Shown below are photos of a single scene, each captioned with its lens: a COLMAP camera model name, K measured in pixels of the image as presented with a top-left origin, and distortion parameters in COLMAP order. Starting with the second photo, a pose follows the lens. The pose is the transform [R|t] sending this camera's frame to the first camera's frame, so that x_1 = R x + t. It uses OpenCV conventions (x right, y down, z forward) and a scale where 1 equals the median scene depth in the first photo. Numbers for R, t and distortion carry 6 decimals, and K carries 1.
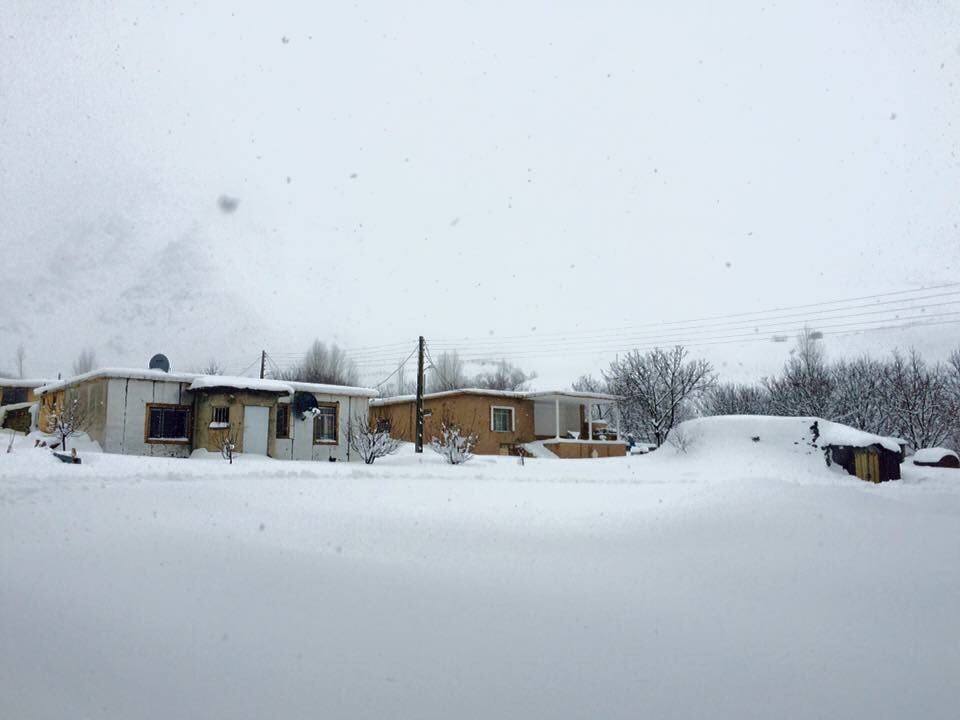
lens RADIAL K [[815.0, 0, 479.8], [0, 815.0, 367.7], [0, 0, 1]] dist [0.044520, 0.007769]
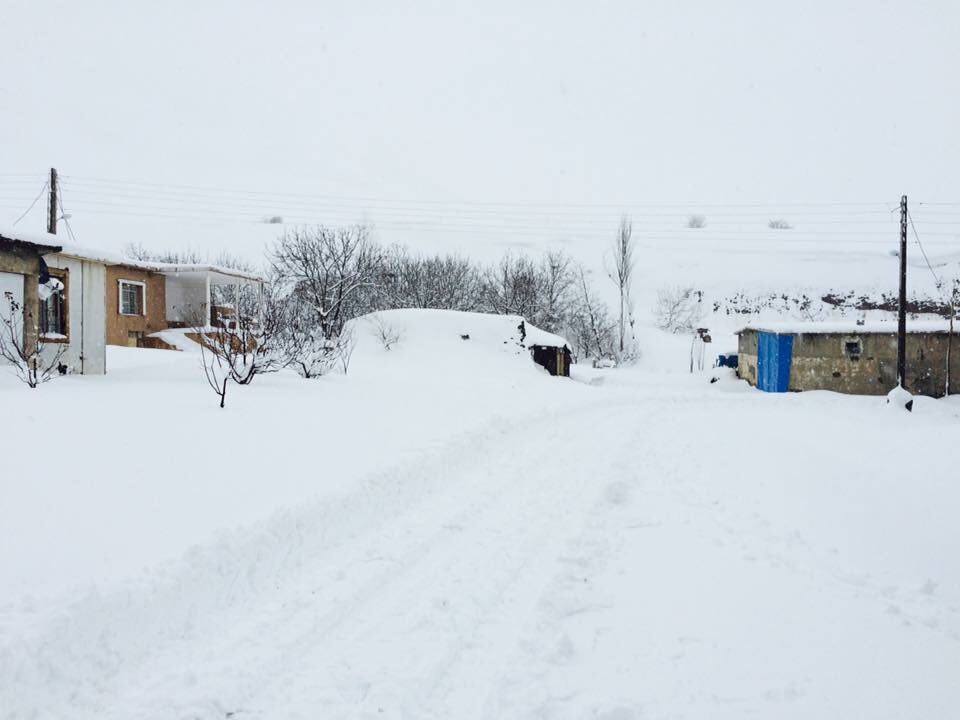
lens RADIAL K [[815.0, 0, 480.2], [0, 815.0, 359.7], [0, 0, 1]] dist [0.044520, 0.007769]
pose [[0.773276, 0.004321, 0.634055, -0.241610], [-0.092060, 0.990146, 0.105525, 0.012845], [-0.627351, -0.139971, 0.766054, 0.272727]]
